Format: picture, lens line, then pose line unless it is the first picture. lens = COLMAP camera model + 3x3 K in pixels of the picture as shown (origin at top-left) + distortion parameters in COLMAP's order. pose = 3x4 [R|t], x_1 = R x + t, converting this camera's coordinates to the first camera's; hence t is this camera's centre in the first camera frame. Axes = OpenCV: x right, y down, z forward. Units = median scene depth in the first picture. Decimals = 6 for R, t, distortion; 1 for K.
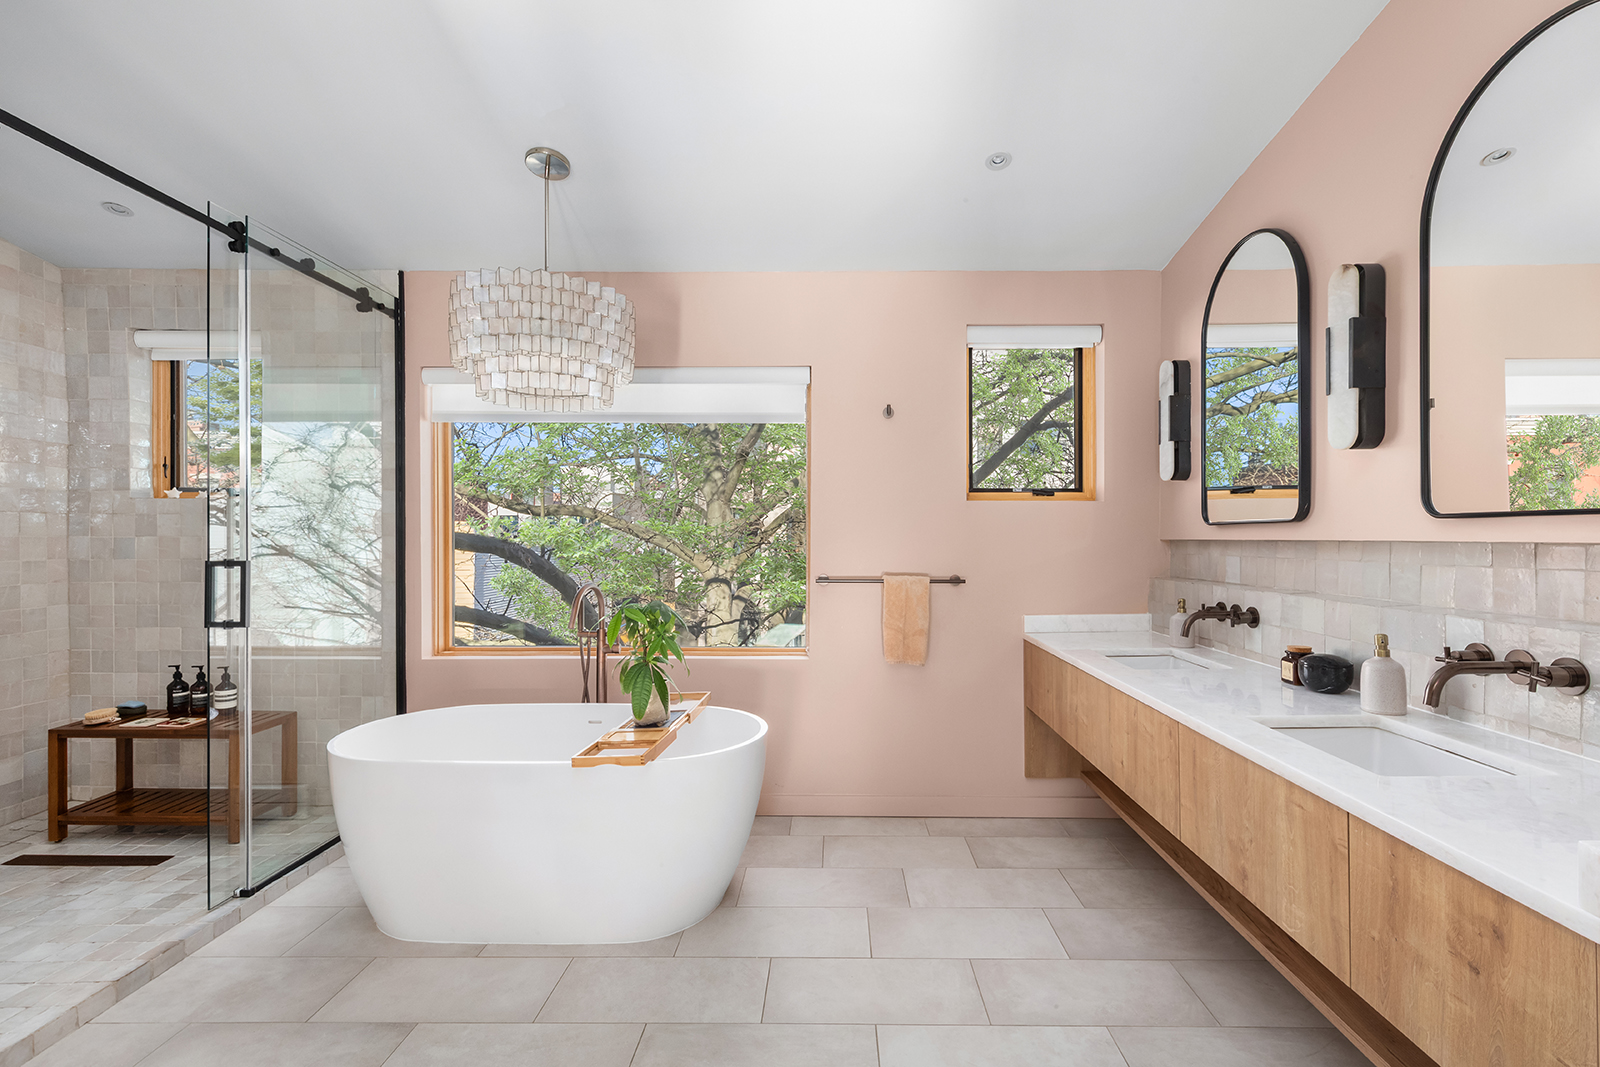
lens RADIAL K [[688.2, 0, 793.2], [0, 688.2, 531.1], [0, 0, 1]] dist [-0.000103, -0.000660]
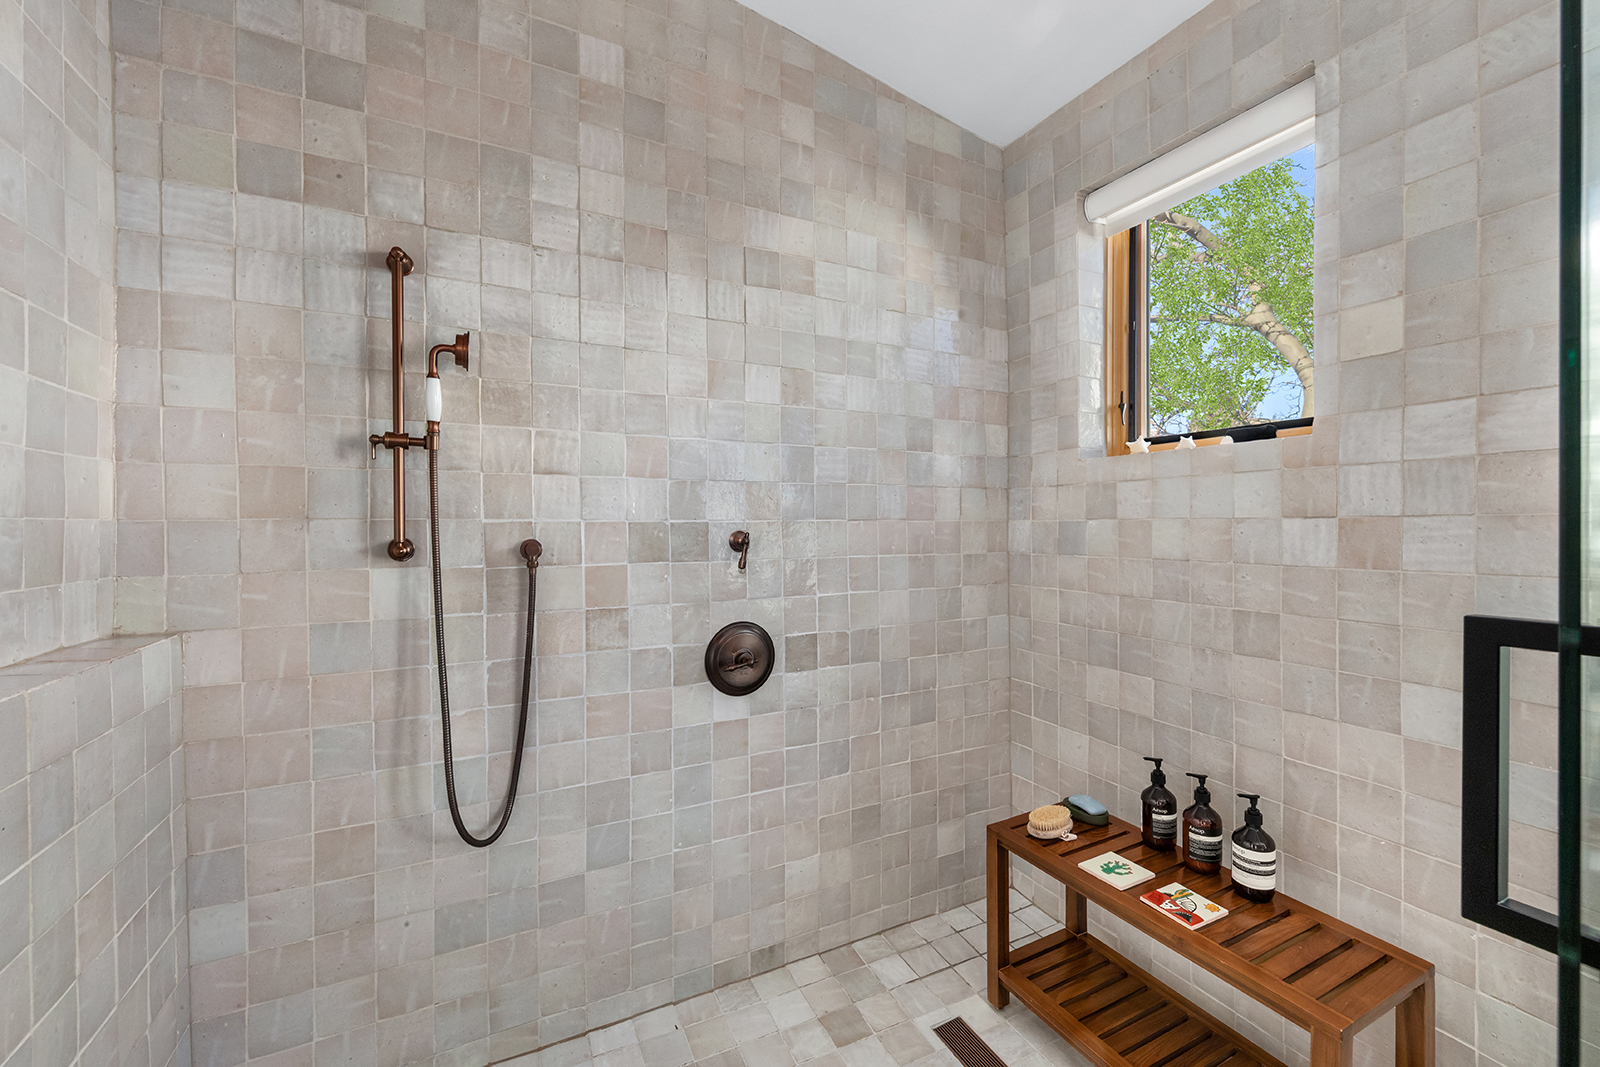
lens RADIAL K [[688.2, 0, 792.9], [0, 688.2, 529.2], [0, 0, 1]] dist [-0.000103, -0.000660]
pose [[0.444040, 0.007142, -0.895978, -0.541289], [0.002449, 0.999955, 0.009185, 0.010470], [0.896003, -0.006273, 0.444003, 0.507682]]
